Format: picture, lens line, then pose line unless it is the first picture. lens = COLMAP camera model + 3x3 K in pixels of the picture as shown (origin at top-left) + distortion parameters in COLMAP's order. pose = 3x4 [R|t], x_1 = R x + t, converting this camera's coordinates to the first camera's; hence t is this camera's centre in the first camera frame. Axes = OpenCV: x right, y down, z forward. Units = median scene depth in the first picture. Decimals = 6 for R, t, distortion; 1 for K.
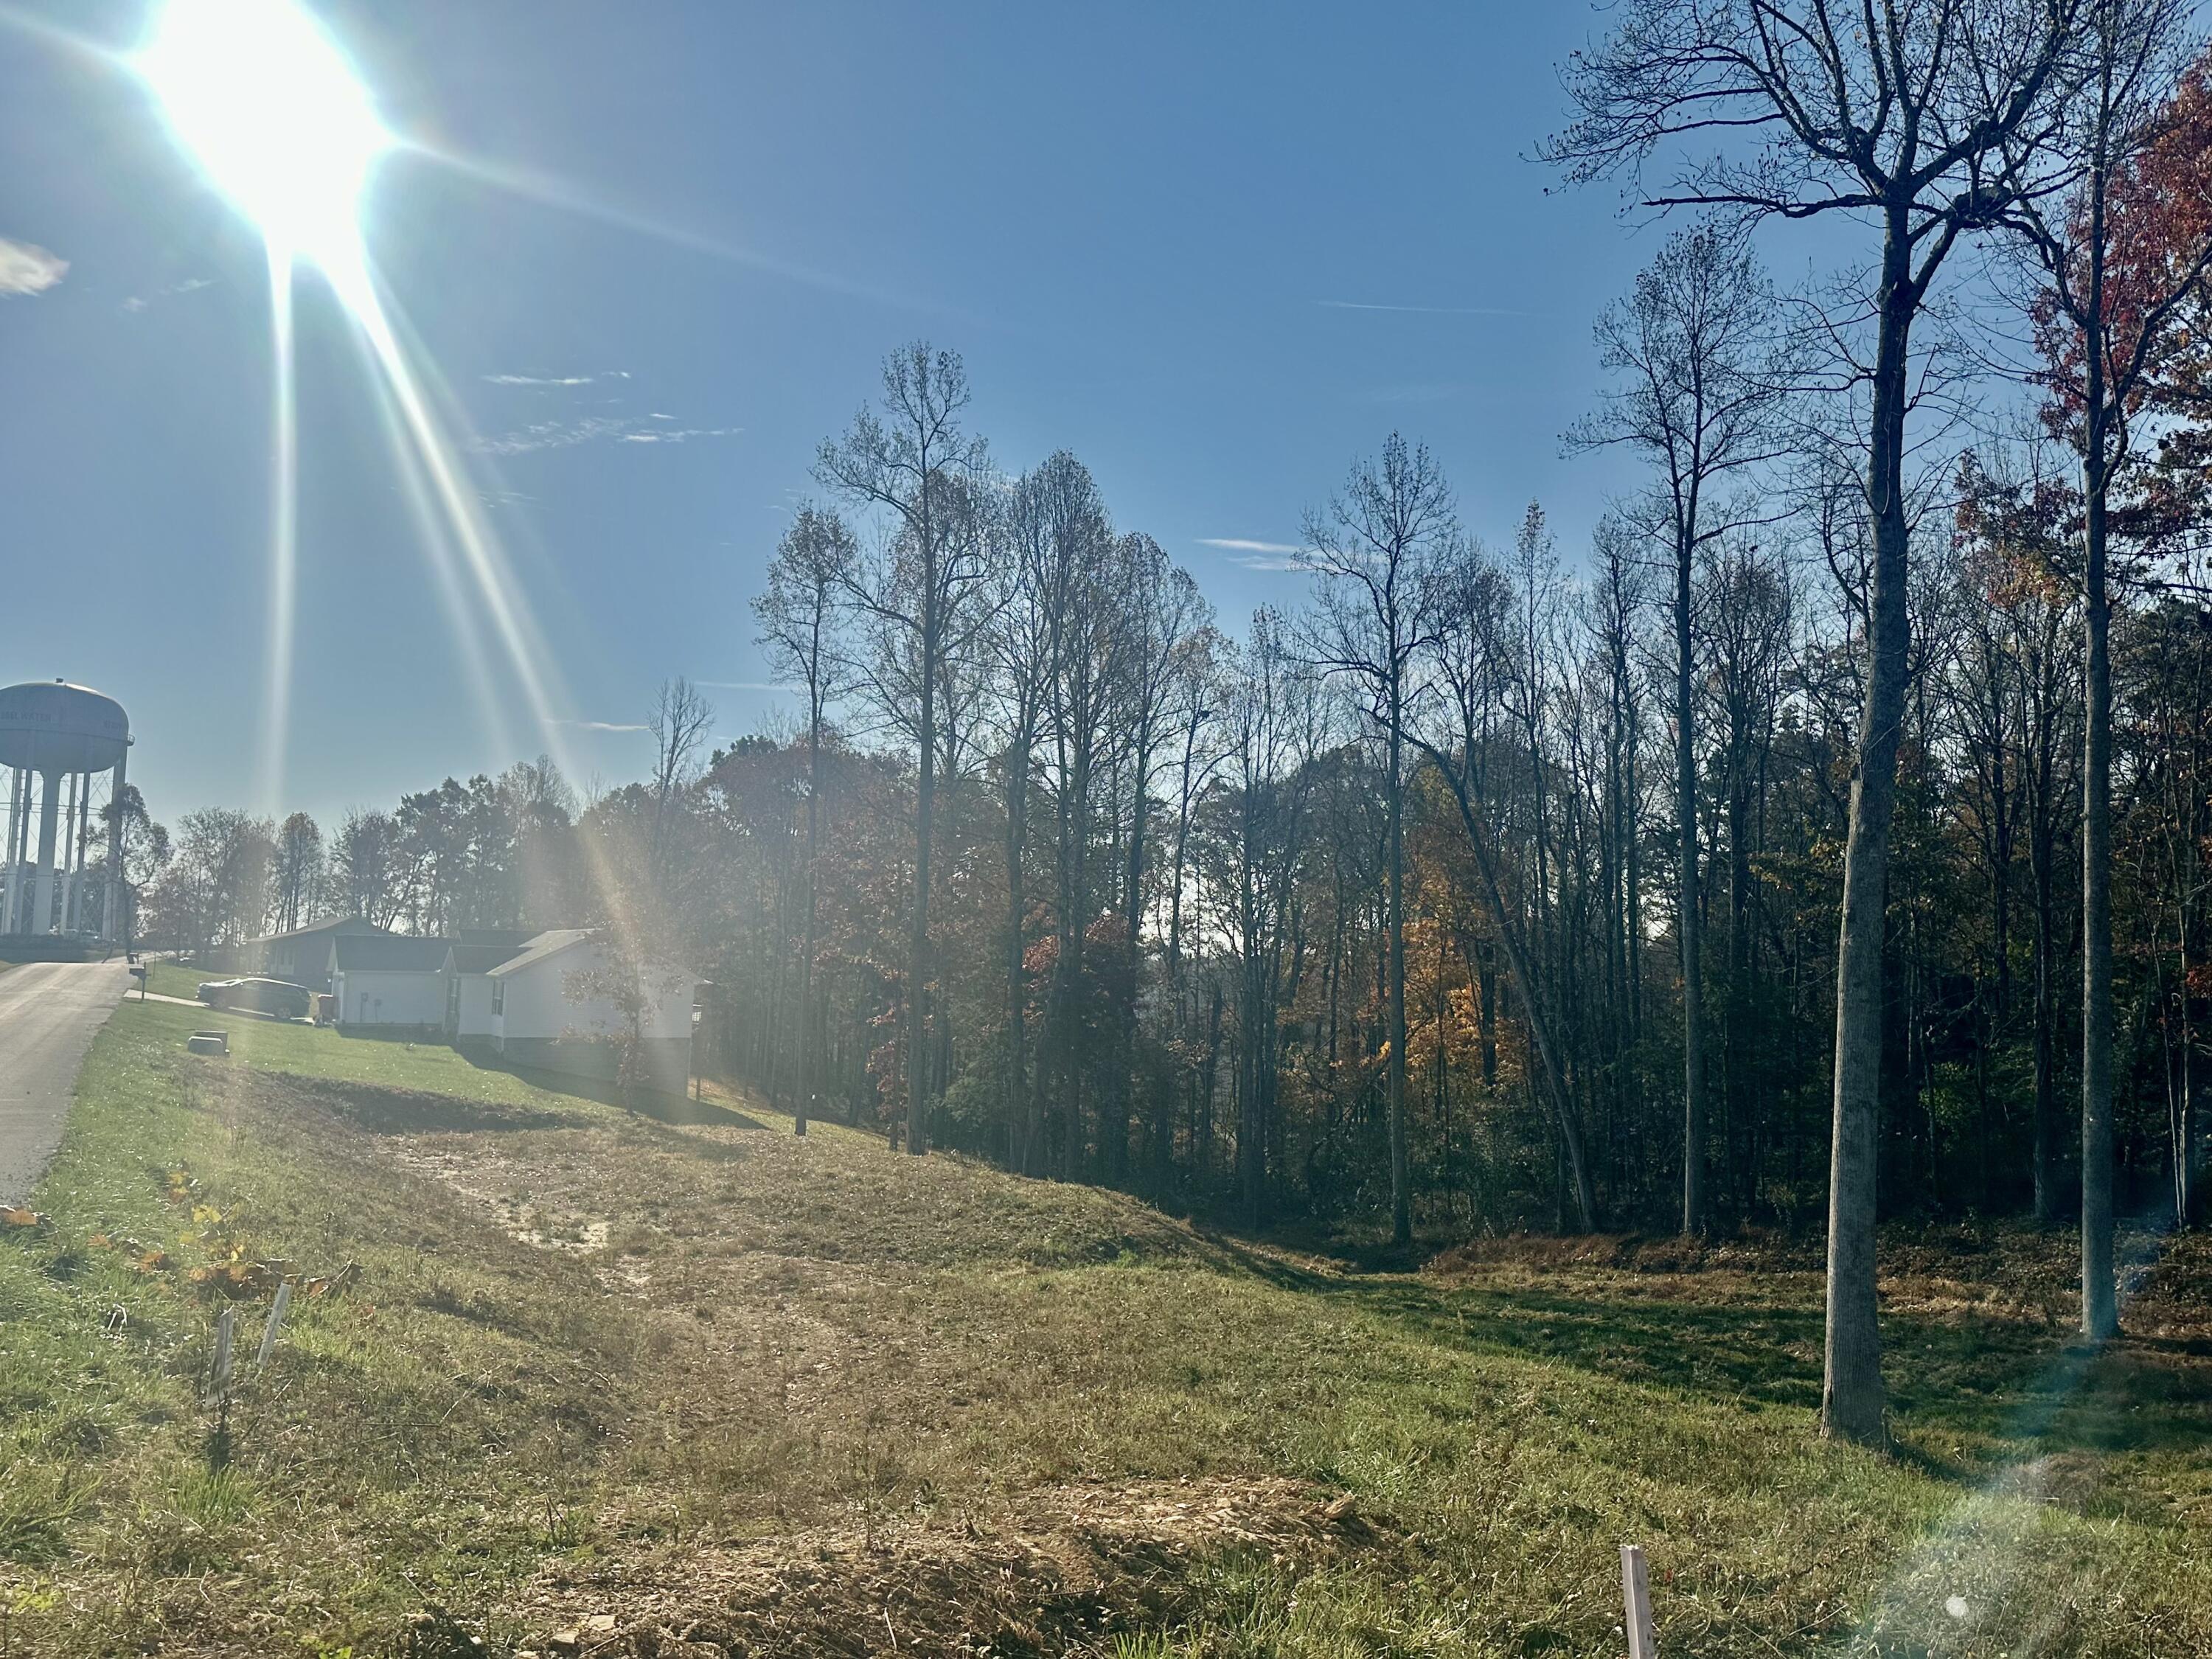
lens RADIAL K [[1683.9, 0, 1111.5], [0, 1683.9, 843.1], [0, 0, 1]] dist [0.089809, -0.118934]
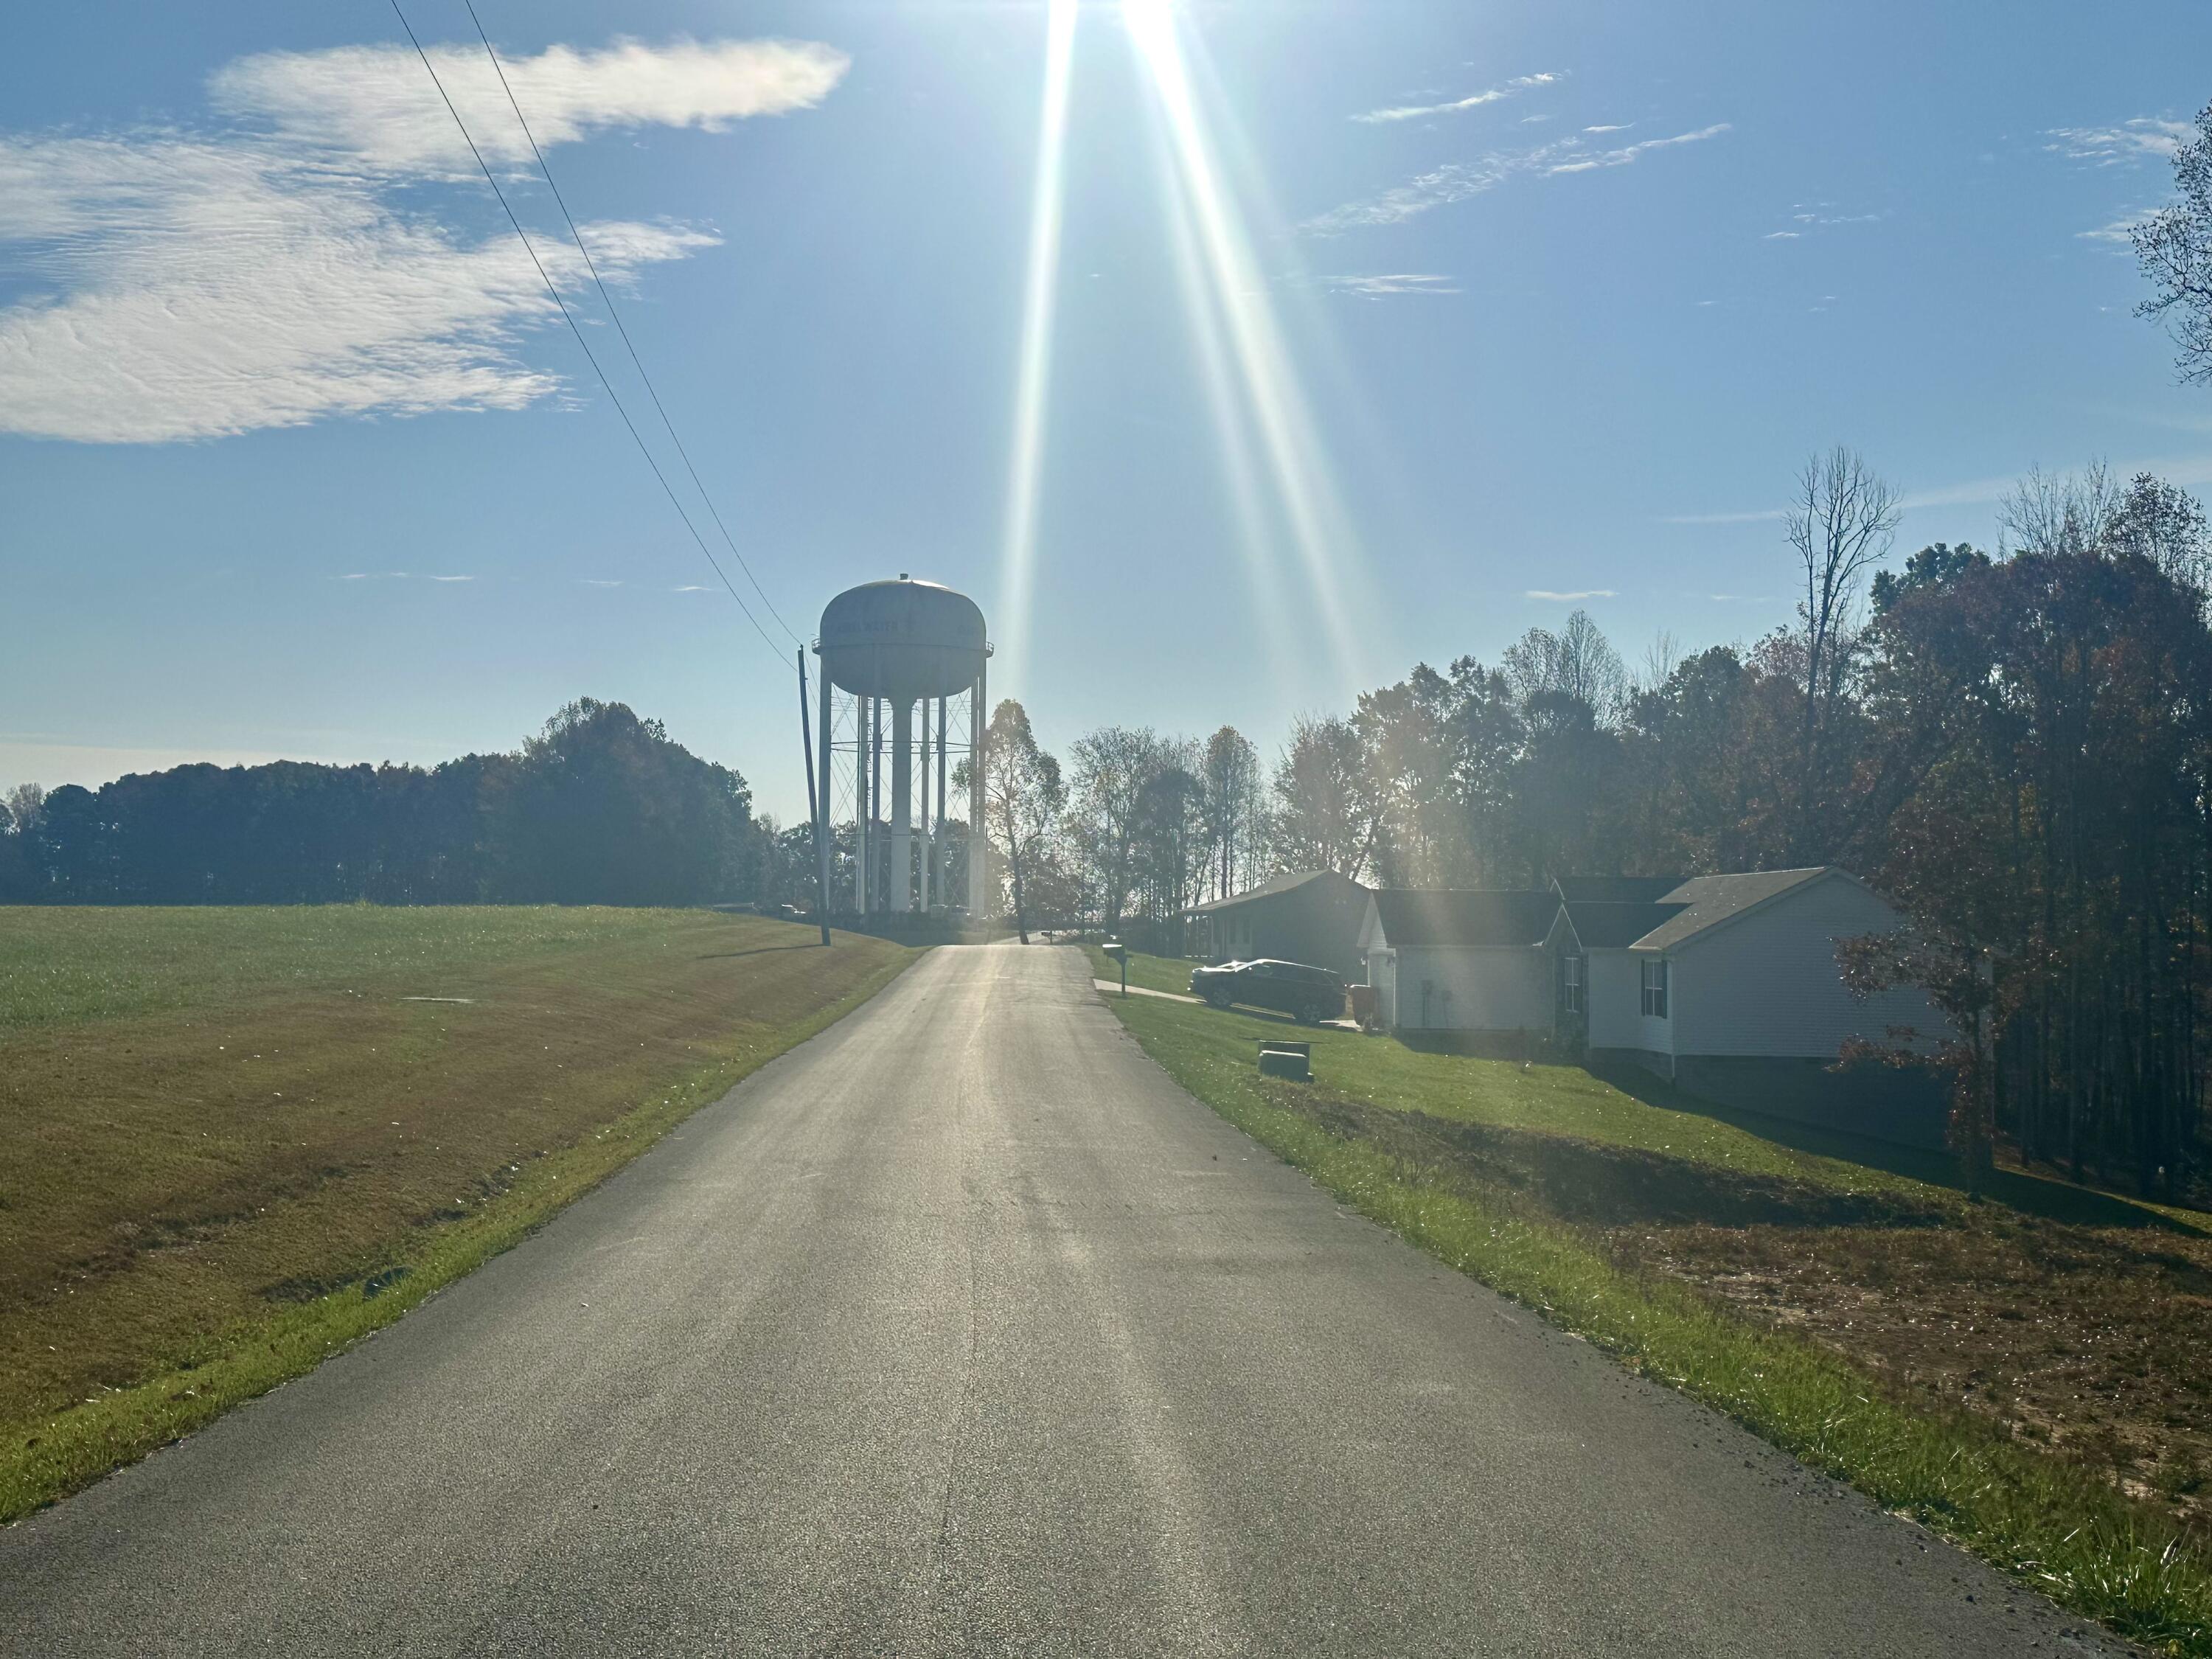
lens RADIAL K [[2562.6, 0, 1085.1], [0, 2562.6, 837.0], [0, 0, 1]] dist [0.104262, 0.000000]
pose [[0.888341, -0.035178, -0.457835, -0.168747], [0.048794, 0.998648, 0.017943, 0.017484], [0.456584, -0.038279, 0.888856, 0.157733]]
